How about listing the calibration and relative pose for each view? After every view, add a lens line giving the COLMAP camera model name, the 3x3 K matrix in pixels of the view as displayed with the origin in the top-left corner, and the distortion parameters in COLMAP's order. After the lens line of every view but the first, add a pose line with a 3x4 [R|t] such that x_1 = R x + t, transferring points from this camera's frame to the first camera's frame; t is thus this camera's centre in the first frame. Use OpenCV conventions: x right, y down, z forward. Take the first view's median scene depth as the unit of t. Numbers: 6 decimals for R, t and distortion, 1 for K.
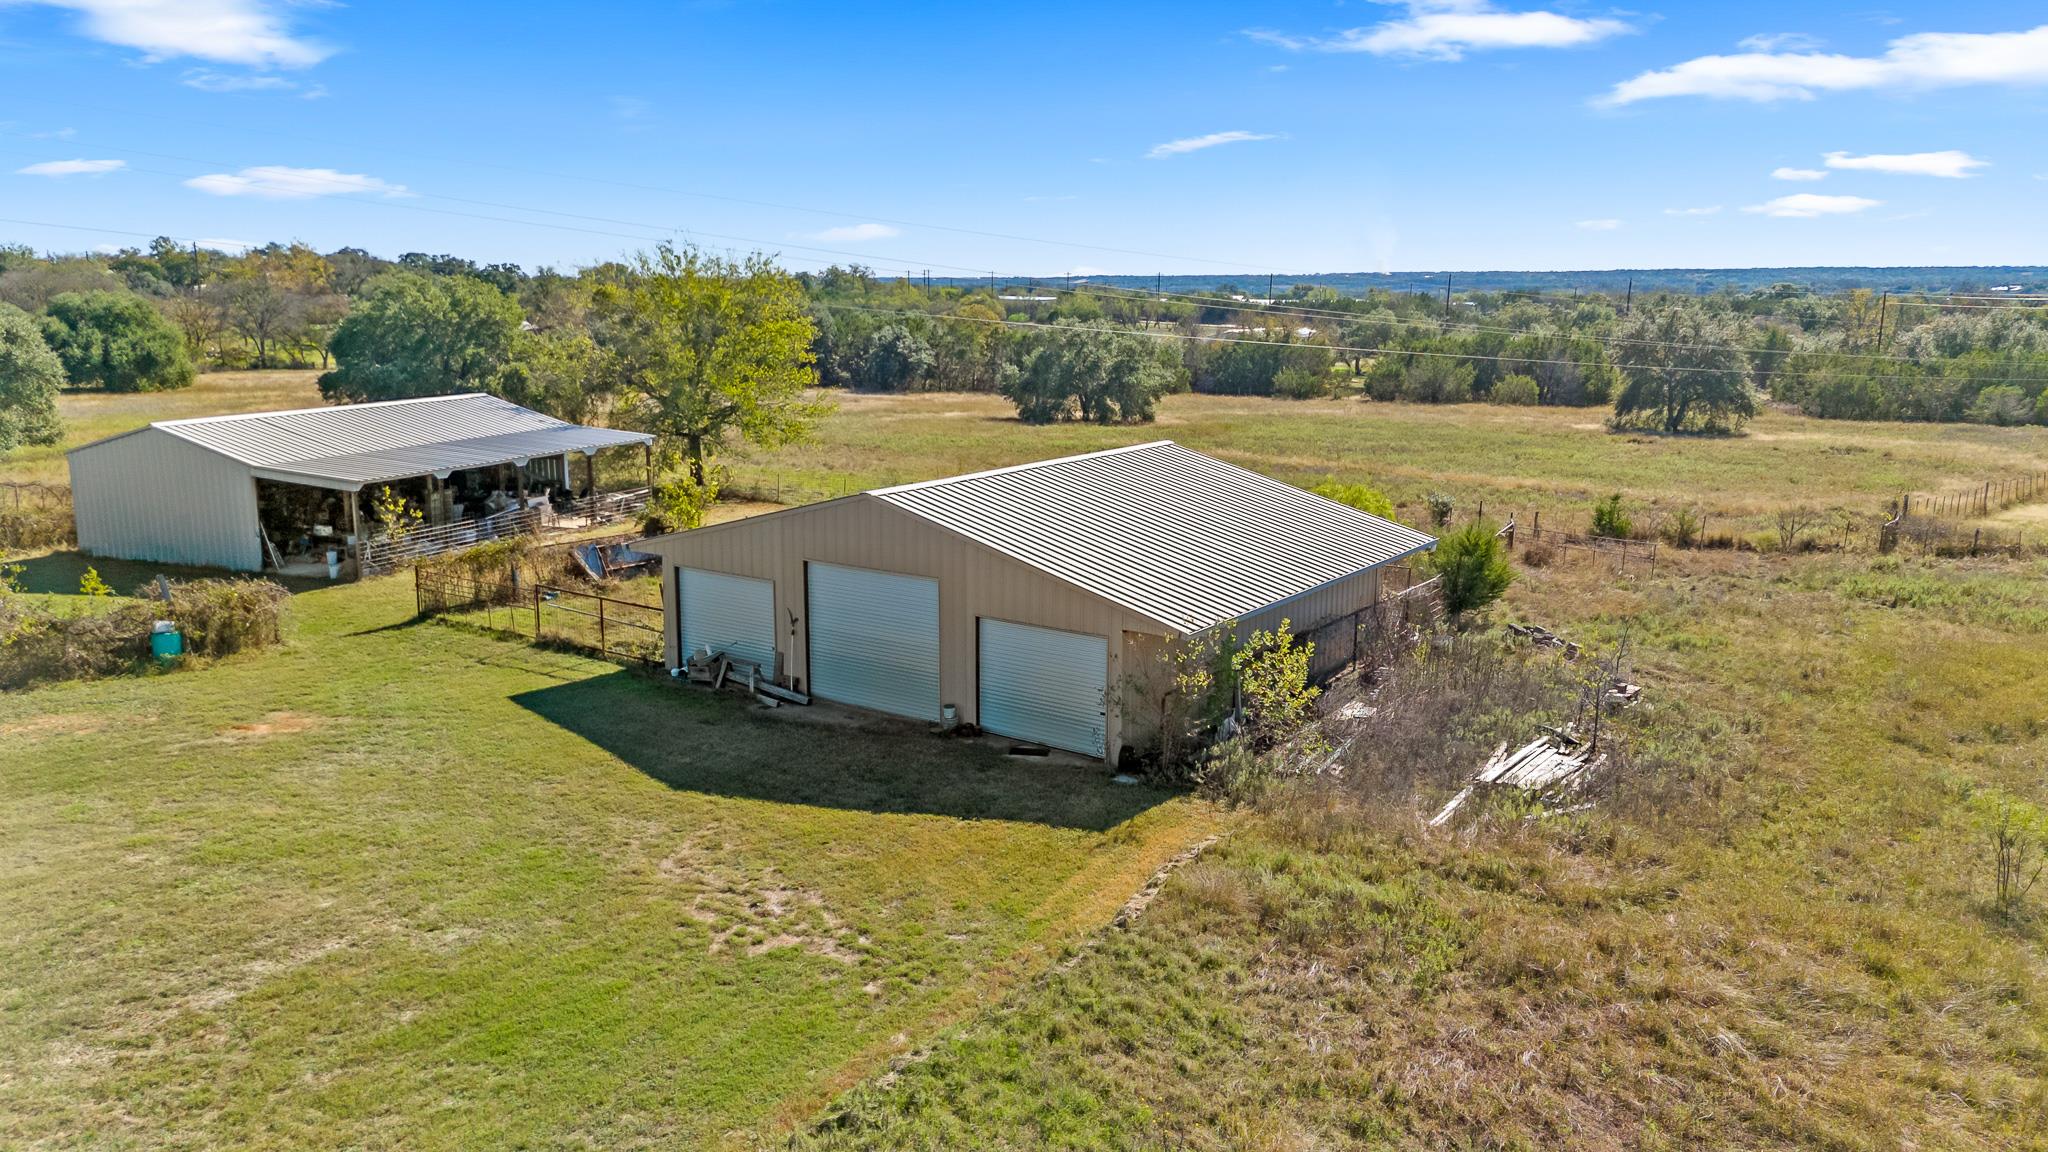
lens RADIAL K [[1665.1, 0, 1028.0], [0, 1665.1, 573.4], [0, 0, 1]] dist [0.185001, -0.174869]
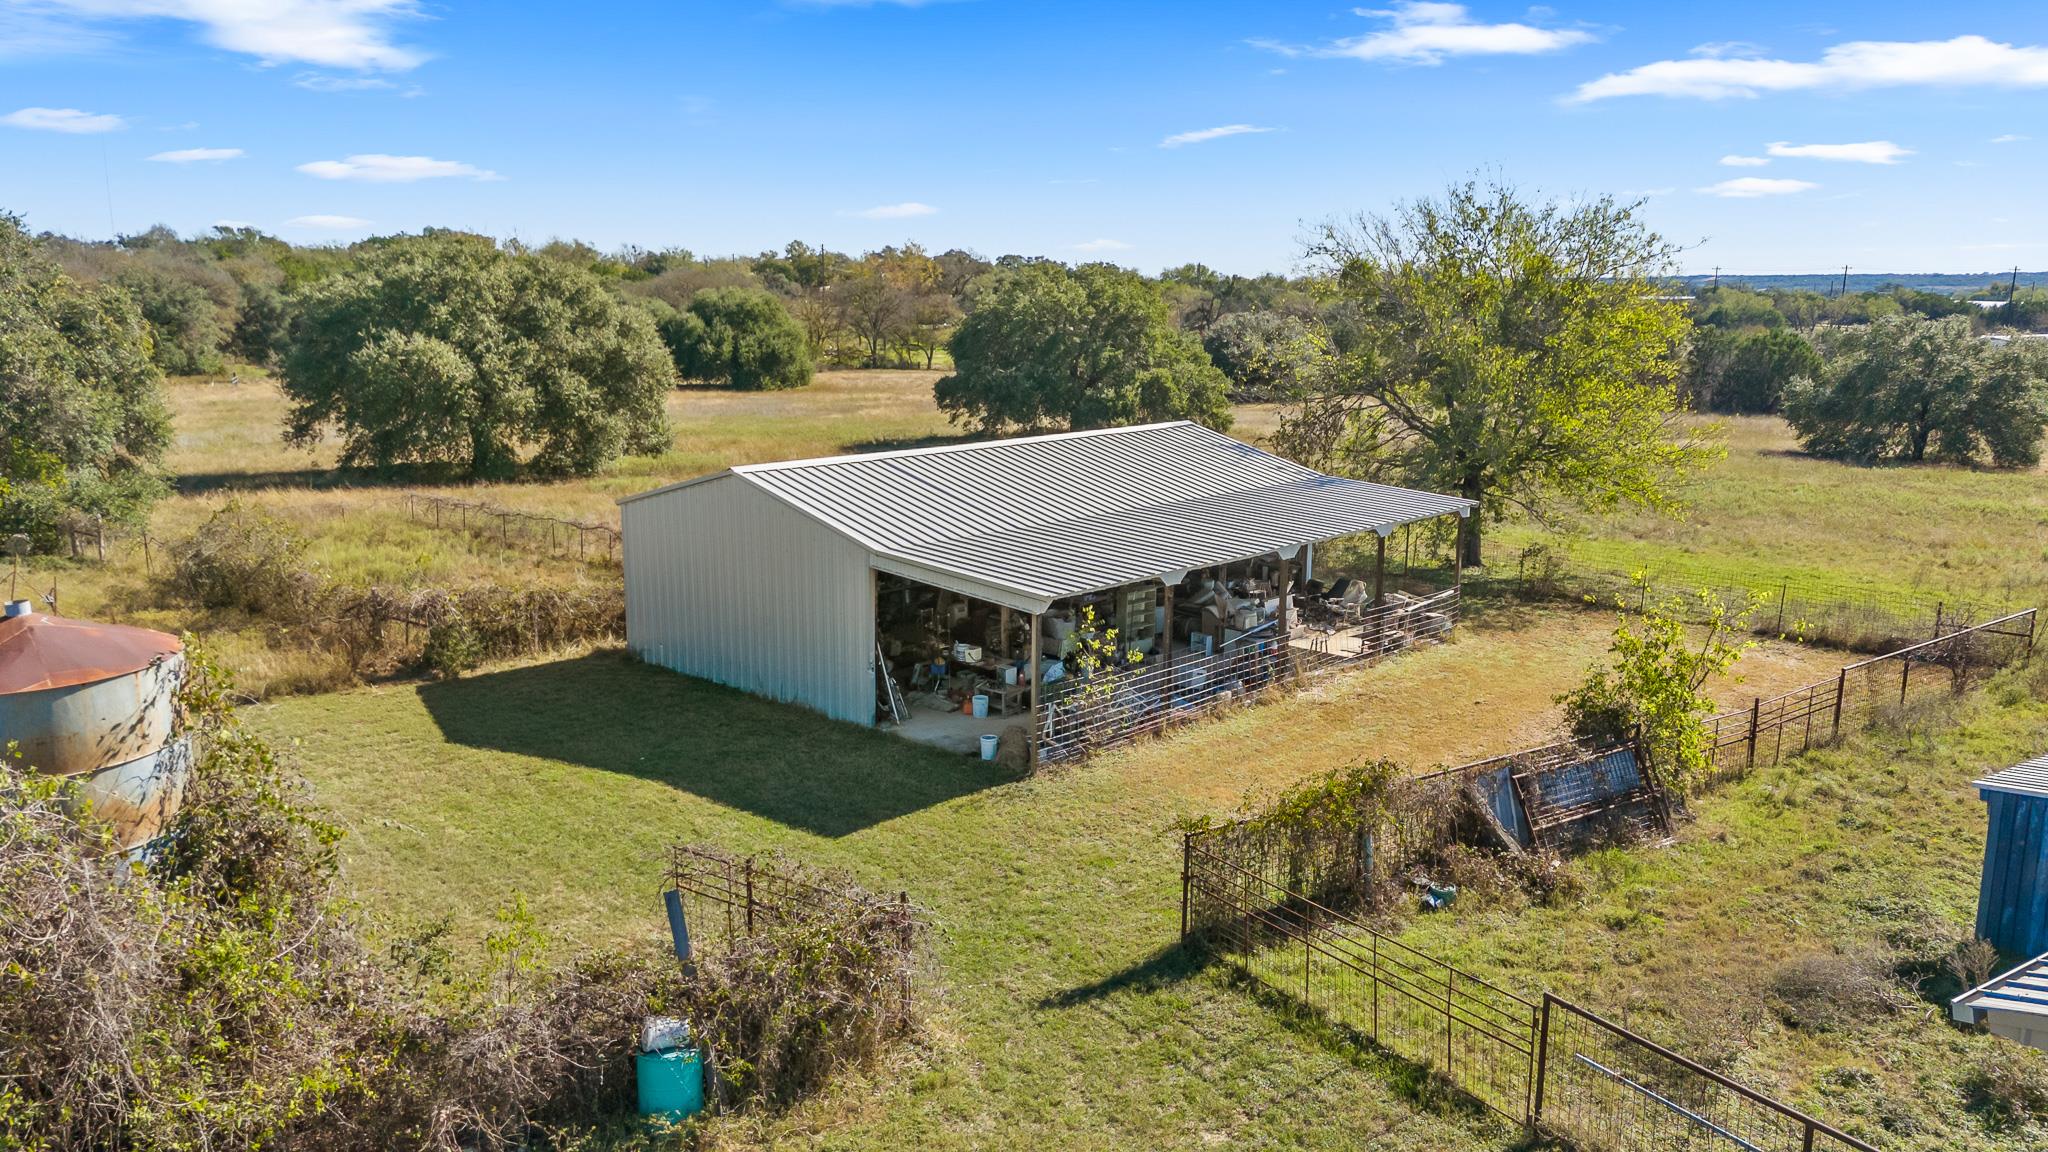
lens RADIAL K [[1665.1, 0, 1028.0], [0, 1665.1, 573.4], [0, 0, 1]] dist [0.185001, -0.174869]
pose [[0.948030, 0.064508, -0.311572, -0.090249], [-0.065202, 0.997838, 0.008202, -0.025163], [0.311428, 0.012540, 0.950187, 0.191994]]
